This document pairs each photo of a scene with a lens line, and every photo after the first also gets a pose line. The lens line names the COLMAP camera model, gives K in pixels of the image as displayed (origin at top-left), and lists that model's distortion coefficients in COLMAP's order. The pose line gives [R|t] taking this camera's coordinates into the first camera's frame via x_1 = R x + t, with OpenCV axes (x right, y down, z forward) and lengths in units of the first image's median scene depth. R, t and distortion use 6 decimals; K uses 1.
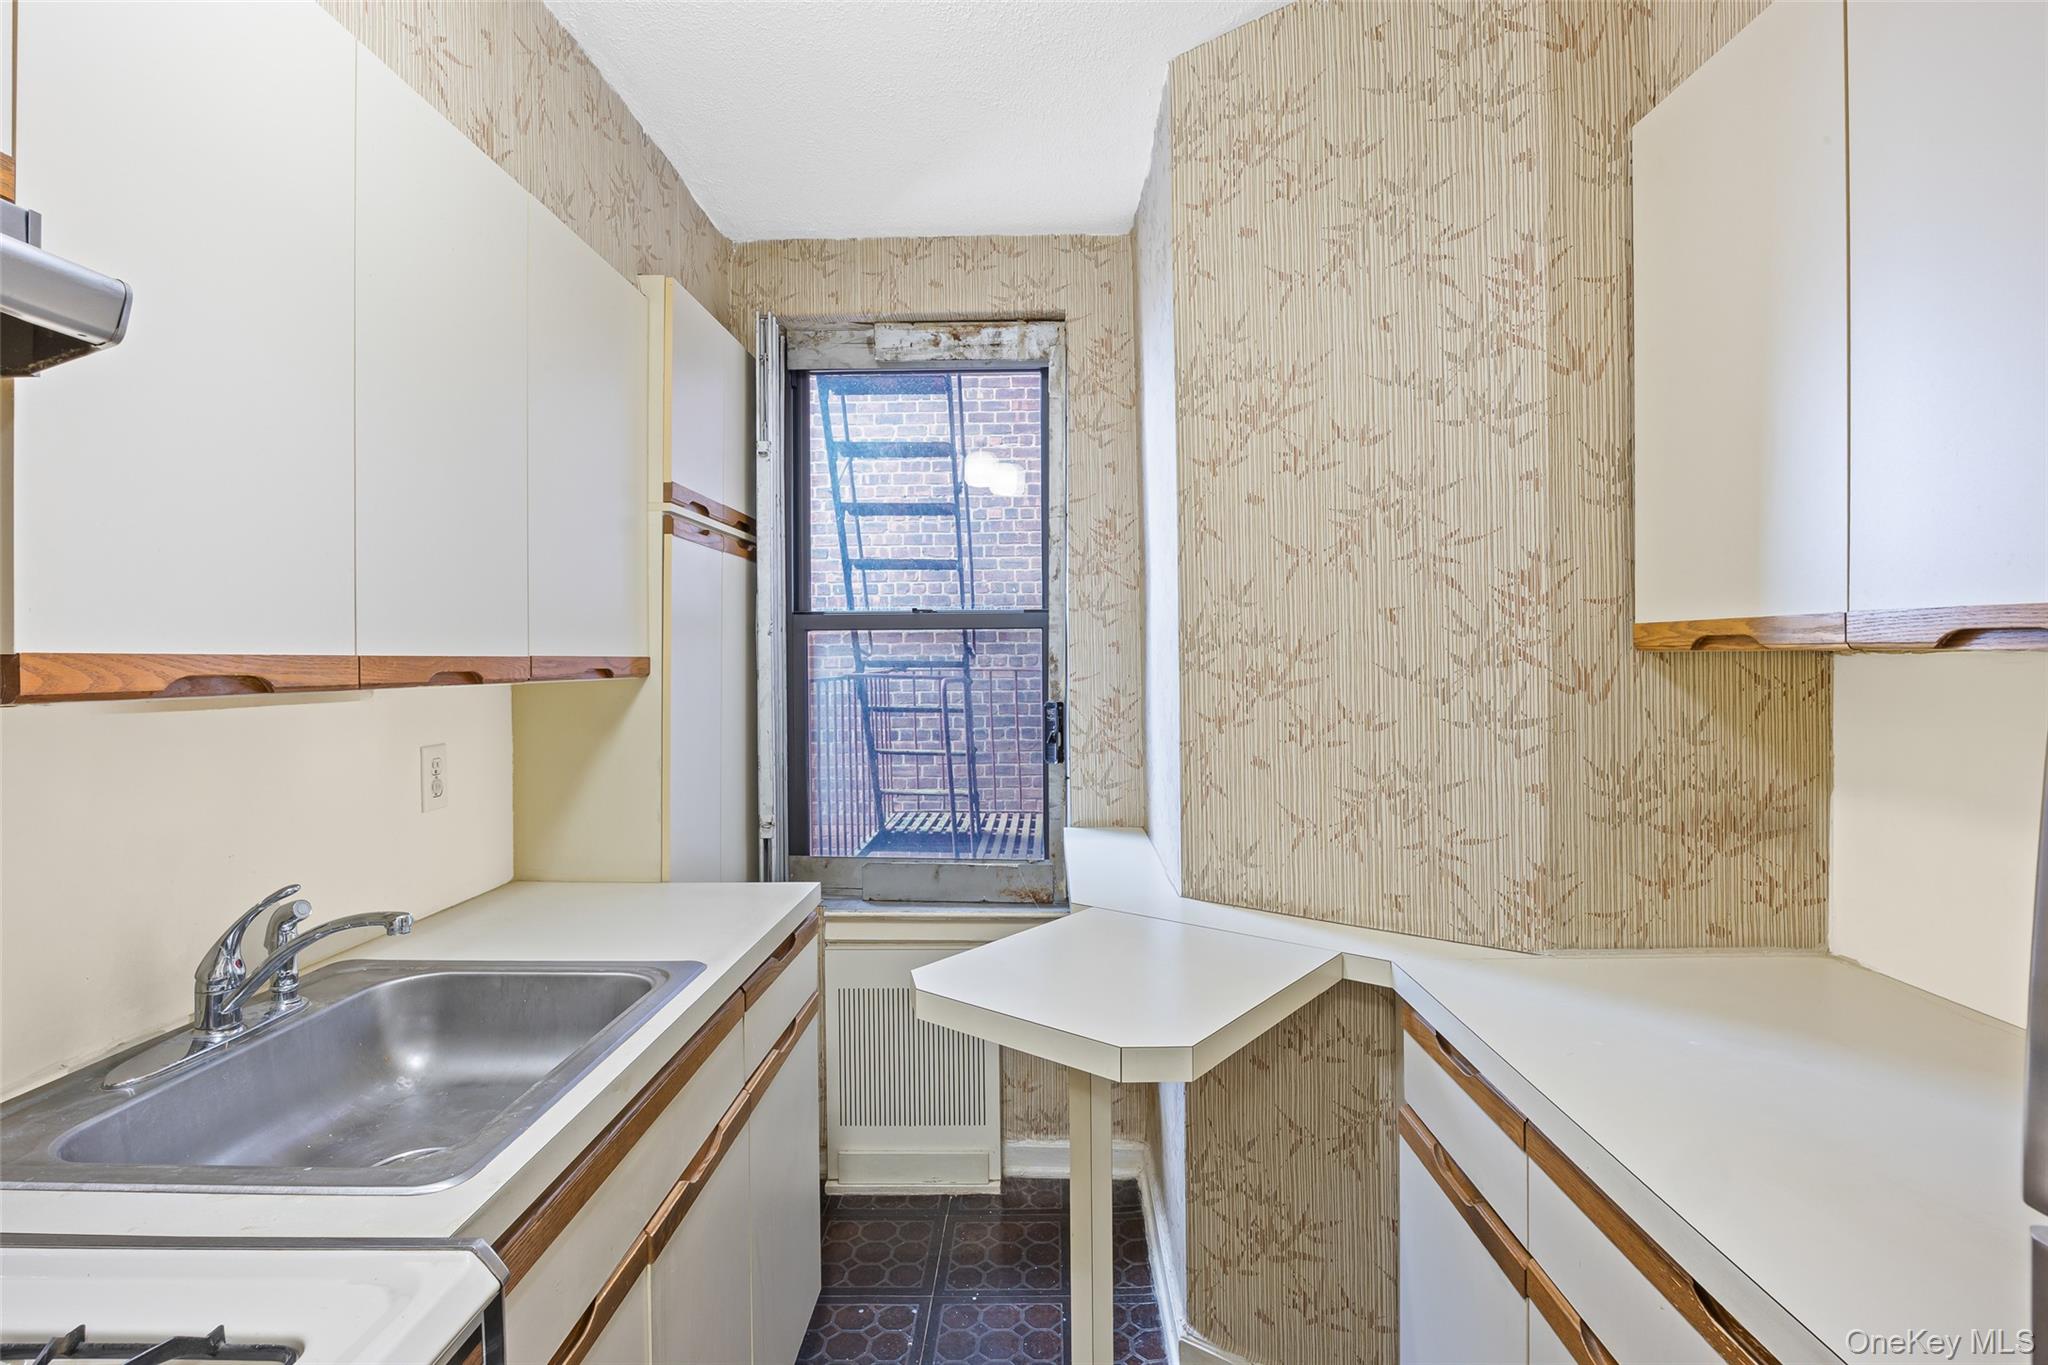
lens RADIAL K [[979.4, 0, 1027.5], [0, 979.4, 661.2], [0, 0, 1]] dist [-0.016816, 0.000246]
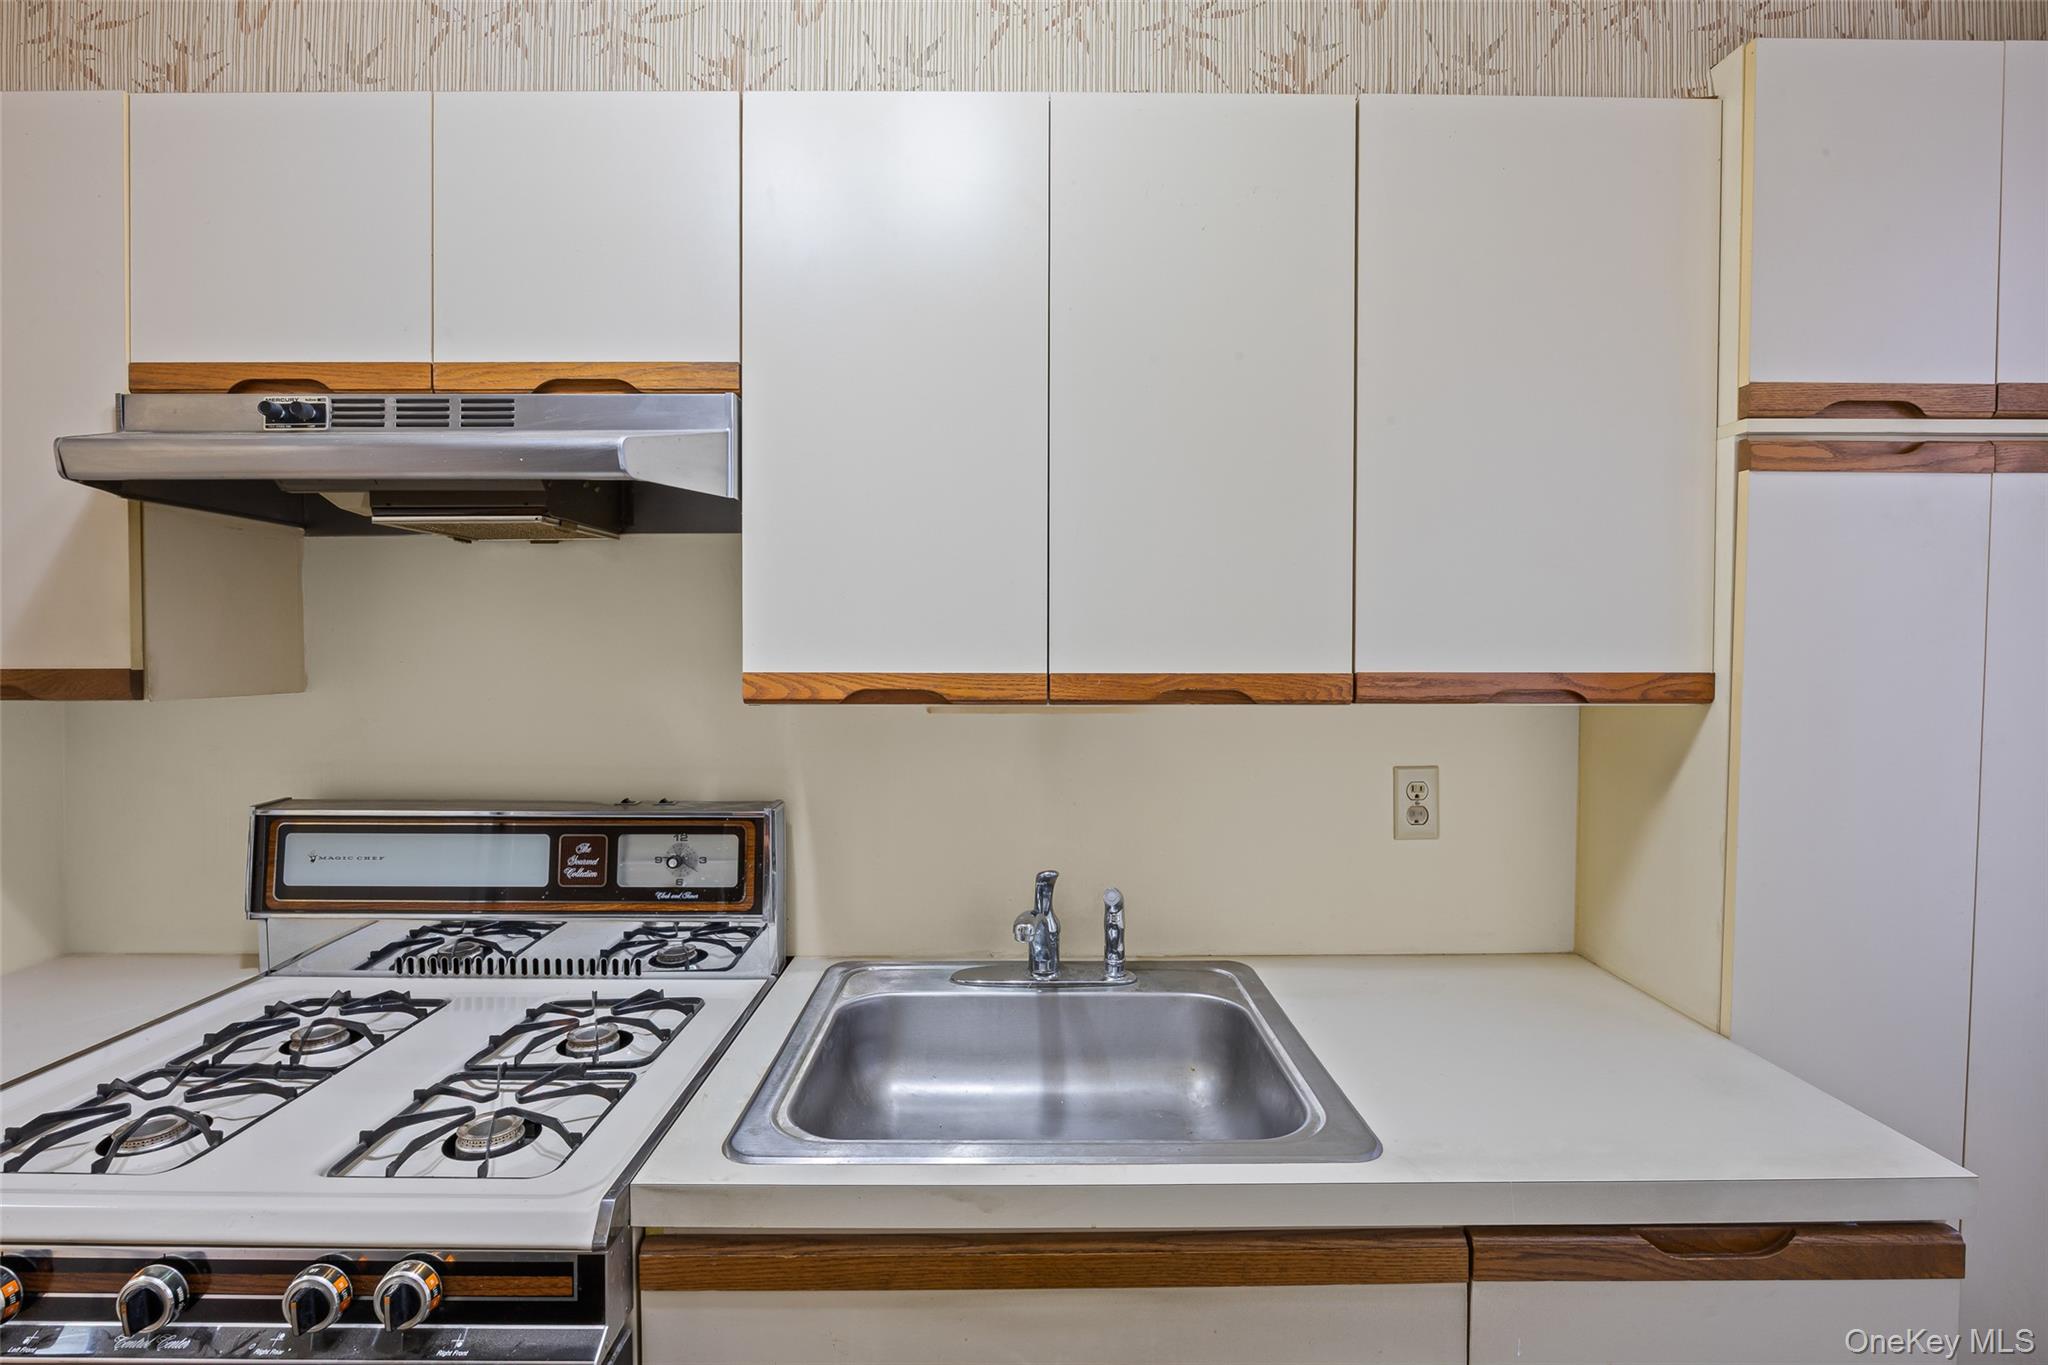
lens RADIAL K [[919.0, 0, 1027.3], [0, 919.0, 670.8], [0, 0, 1]] dist [-0.011923, -0.000066]
pose [[0.032591, 0.029436, -0.999035, 0.203306], [-0.002447, 0.999566, 0.029372, -0.023623], [0.999466, 0.001487, 0.032649, 0.585159]]
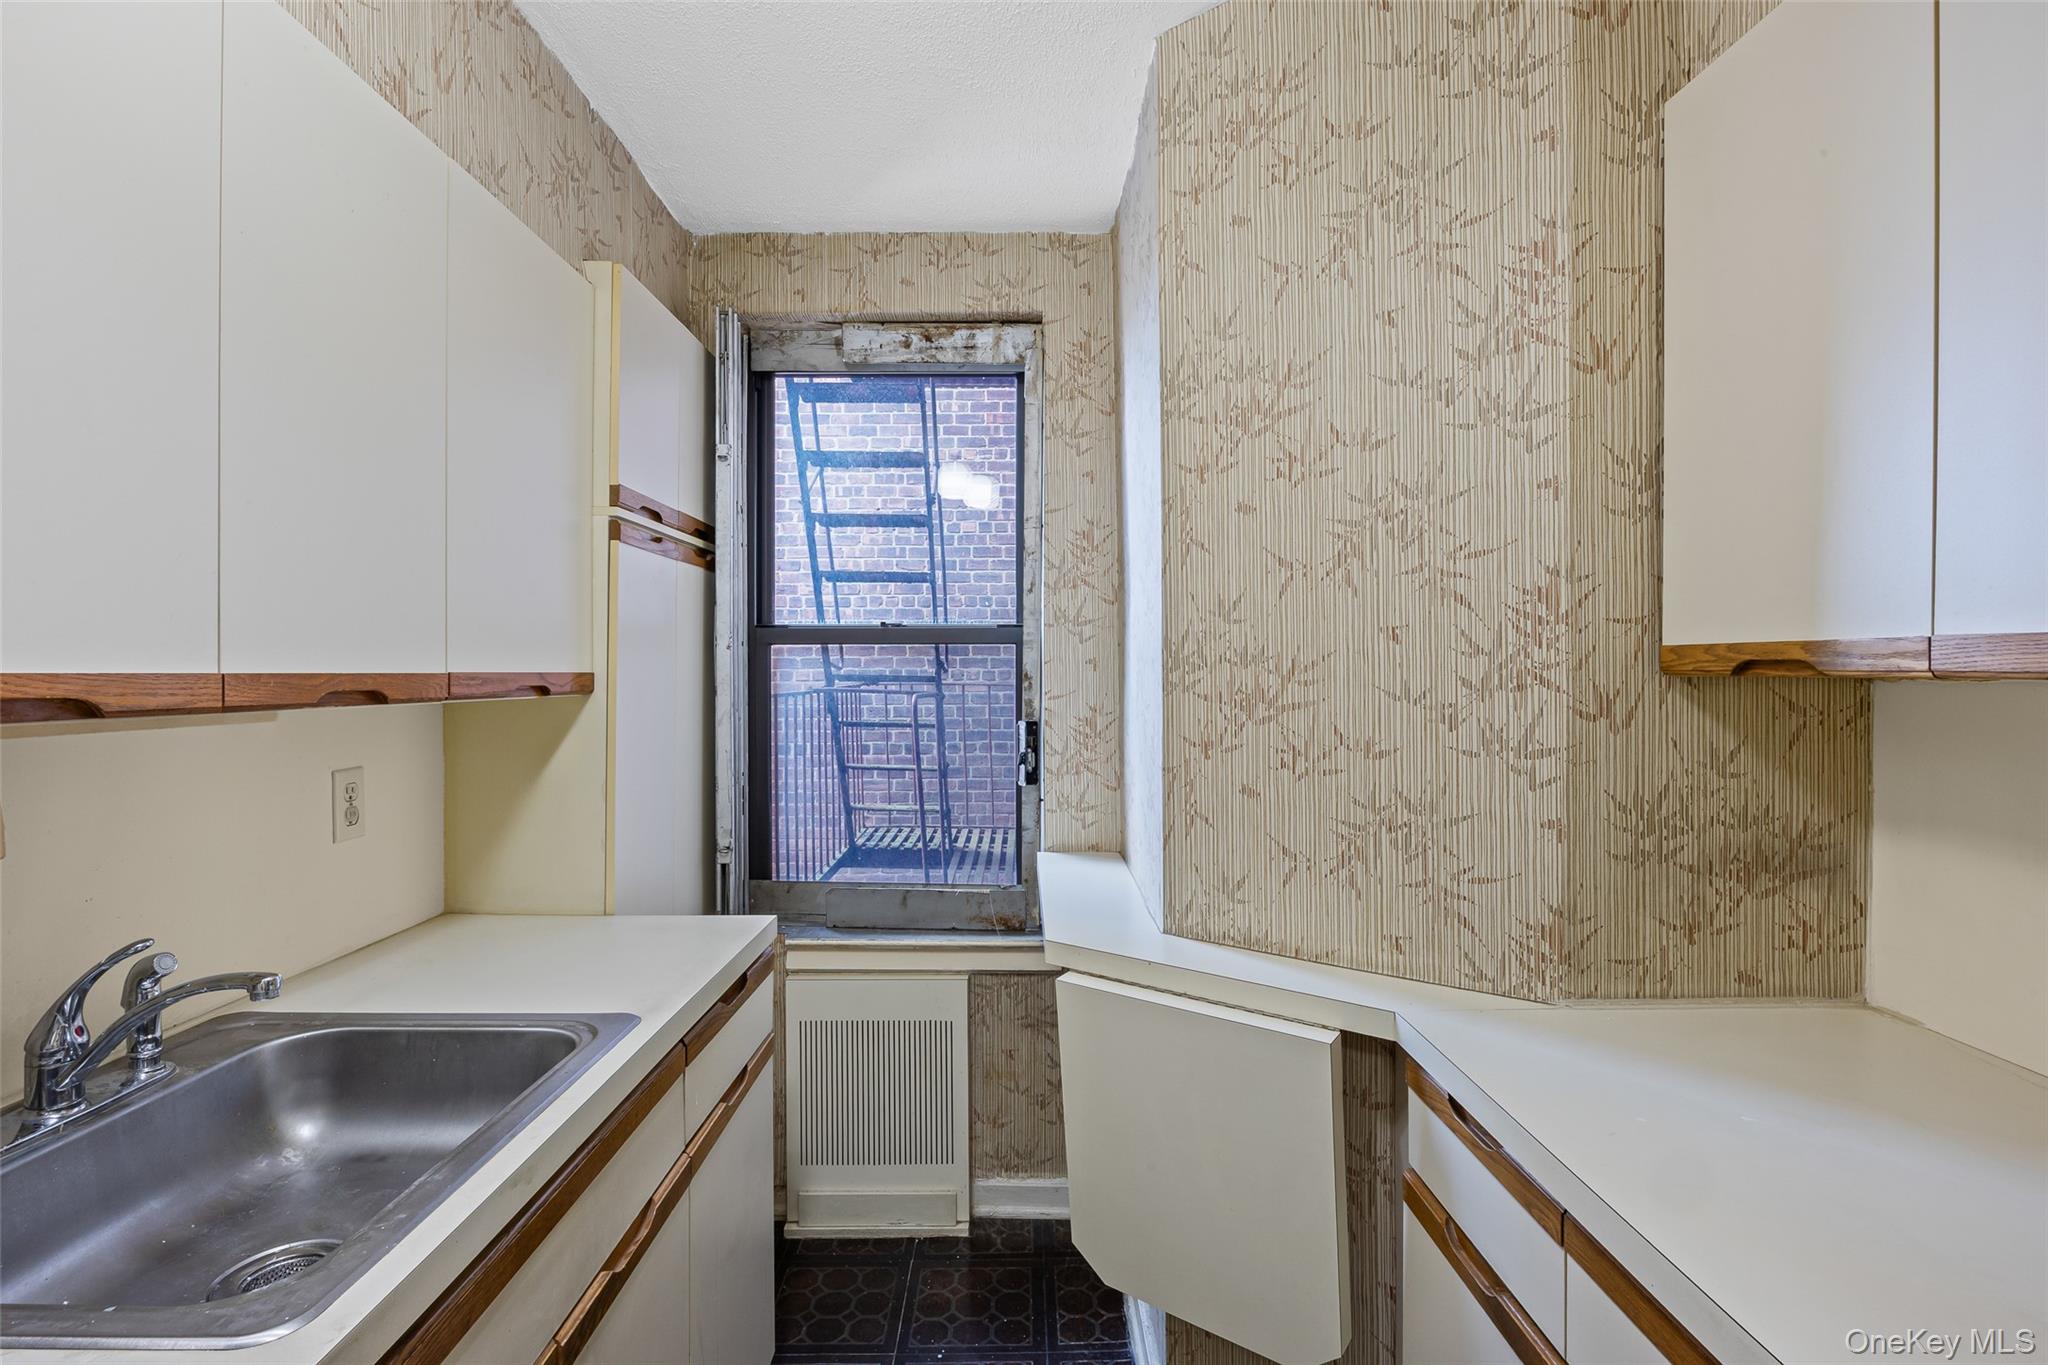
lens RADIAL K [[959.2, 0, 1025.9], [0, 959.2, 675.1], [0, 0, 1]] dist [-0.011363, 0.000125]
pose [[0.999639, 0.006363, 0.026106, 0.000428], [-0.006394, 0.999979, 0.001078, -0.005942], [-0.026099, -0.001245, 0.999659, 0.086117]]
